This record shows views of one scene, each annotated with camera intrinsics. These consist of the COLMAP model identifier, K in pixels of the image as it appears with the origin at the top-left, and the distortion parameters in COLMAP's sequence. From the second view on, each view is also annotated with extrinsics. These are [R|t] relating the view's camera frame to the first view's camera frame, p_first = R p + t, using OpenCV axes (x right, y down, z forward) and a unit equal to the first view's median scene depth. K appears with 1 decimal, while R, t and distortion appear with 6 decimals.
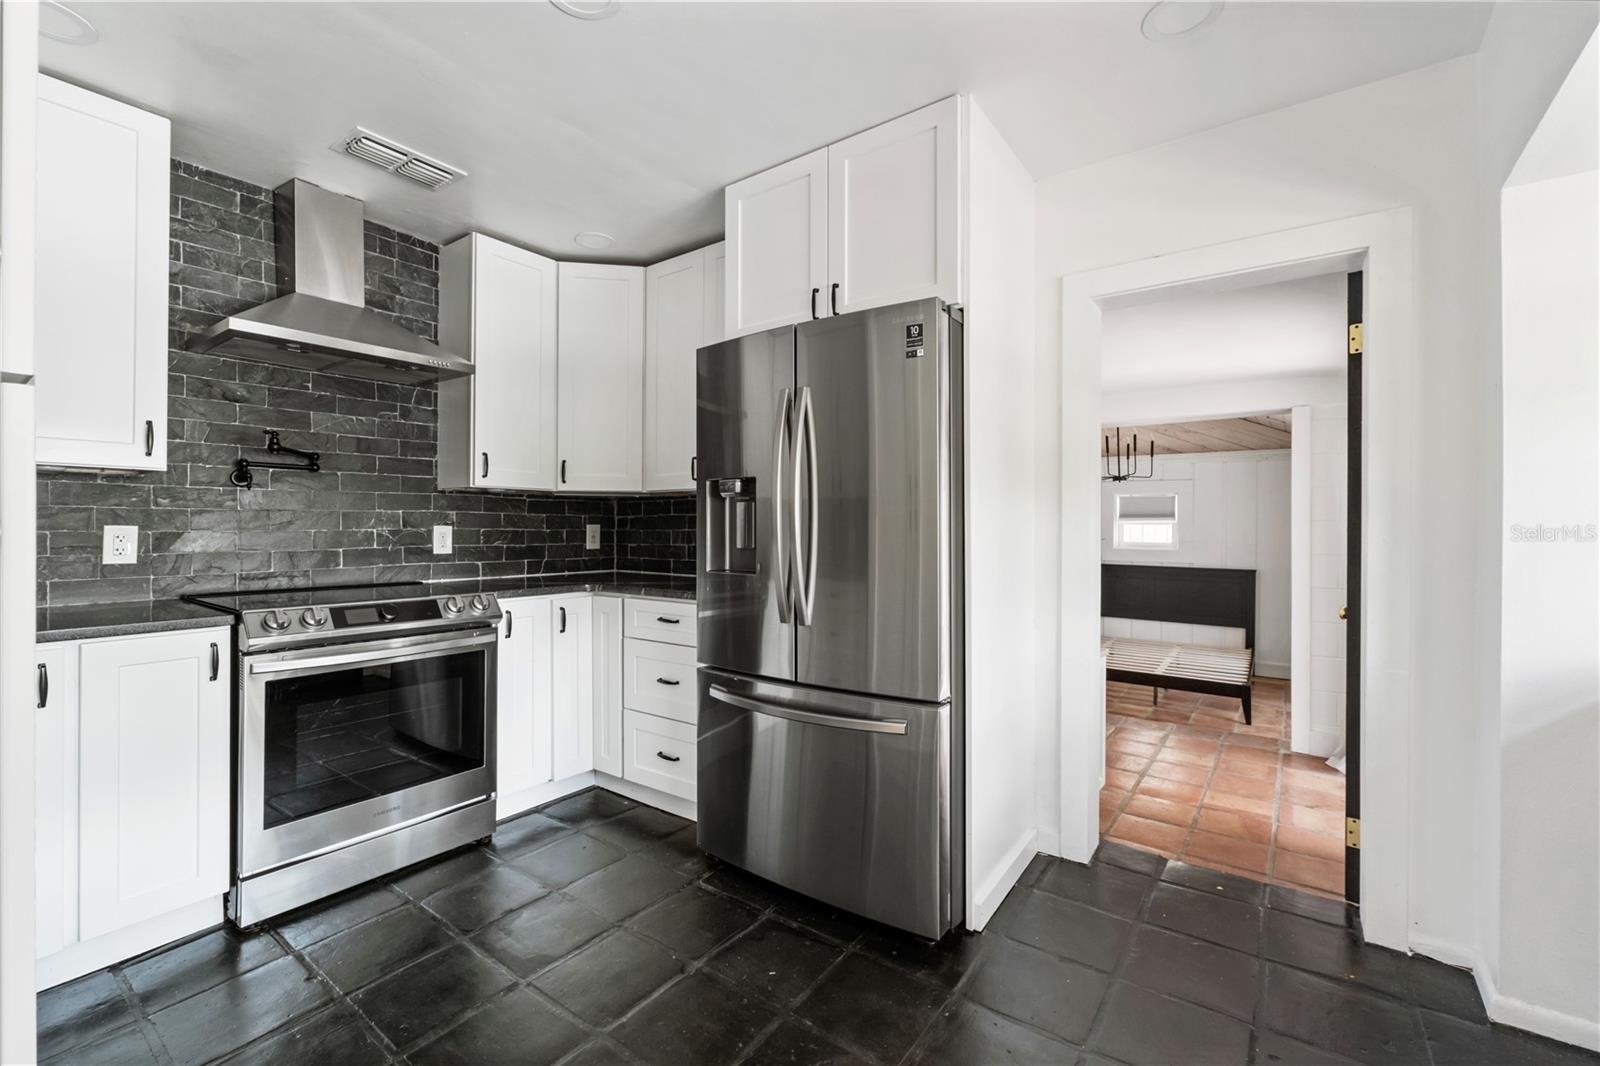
lens RADIAL K [[681.2, 0, 800.0], [0, 681.2, 533.0], [0, 0, 1]] dist [0.001499, 0.000200]
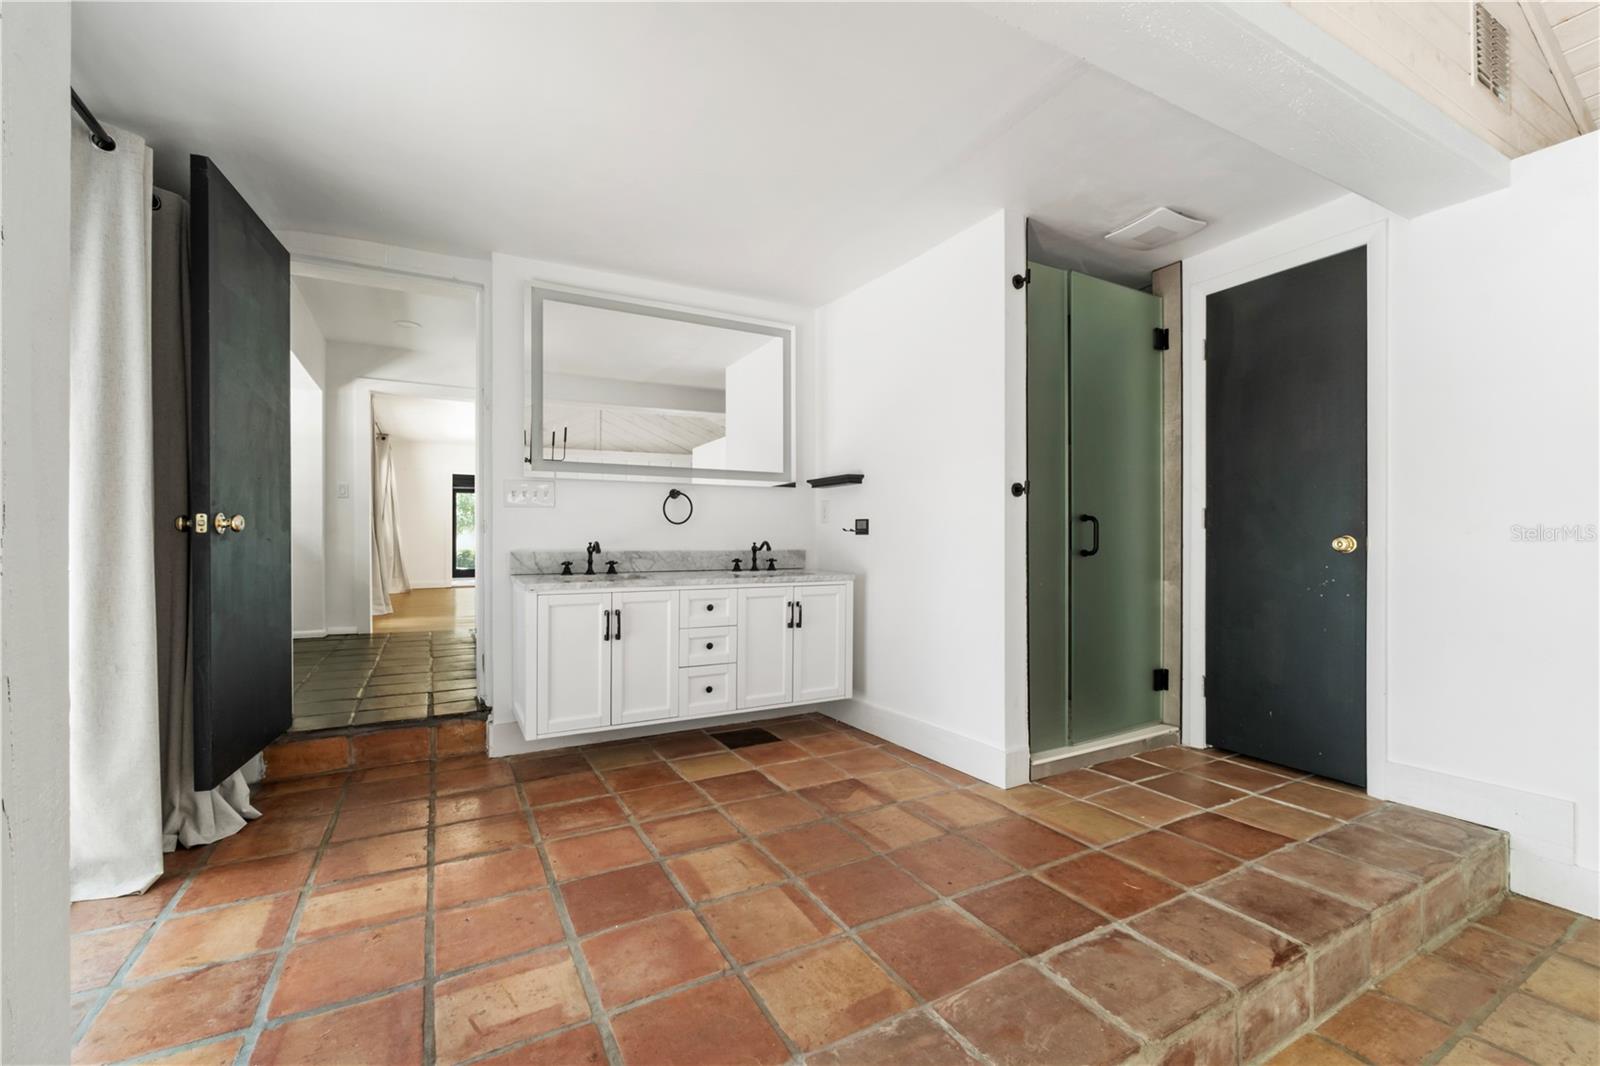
lens RADIAL K [[681.2, 0, 800.0], [0, 681.2, 533.0], [0, 0, 1]] dist [0.001499, 0.000200]
pose [[-0.425405, -0.004897, -0.904990, 0.497230], [-0.005494, 0.999981, -0.002828, 0.054650], [0.904986, 0.003769, -0.425424, 0.775125]]
